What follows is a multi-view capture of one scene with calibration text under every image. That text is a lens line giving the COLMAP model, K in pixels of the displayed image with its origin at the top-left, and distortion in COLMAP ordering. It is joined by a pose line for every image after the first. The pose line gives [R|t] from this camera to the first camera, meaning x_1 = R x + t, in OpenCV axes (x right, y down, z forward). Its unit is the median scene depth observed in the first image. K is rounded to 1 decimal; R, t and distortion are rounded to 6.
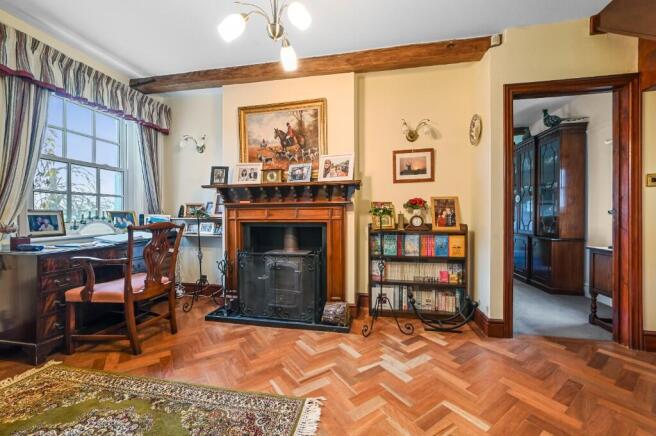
lens RADIAL K [[256.1, 0, 327.6], [0, 256.1, 217.4], [0, 0, 1]] dist [0.003153, 0.000514]
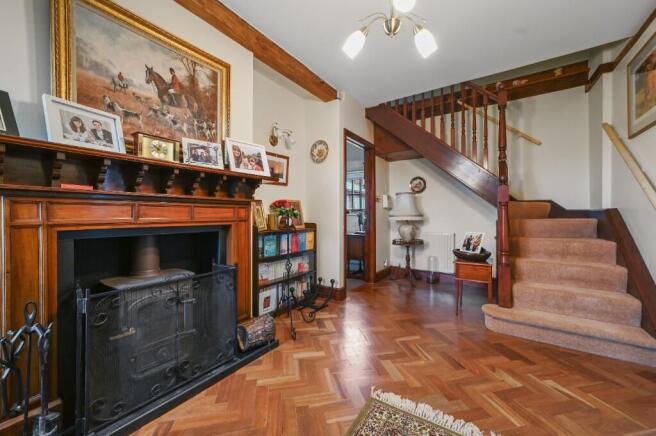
lens RADIAL K [[256.1, 0, 329.2], [0, 256.1, 215.3], [0, 0, 1]] dist [0.003153, 0.000514]
pose [[0.398465, 0.002977, 0.917179, -0.578615], [0.008891, 0.999935, -0.007108, -0.000963], [-0.917140, 0.010987, 0.398413, 0.401386]]
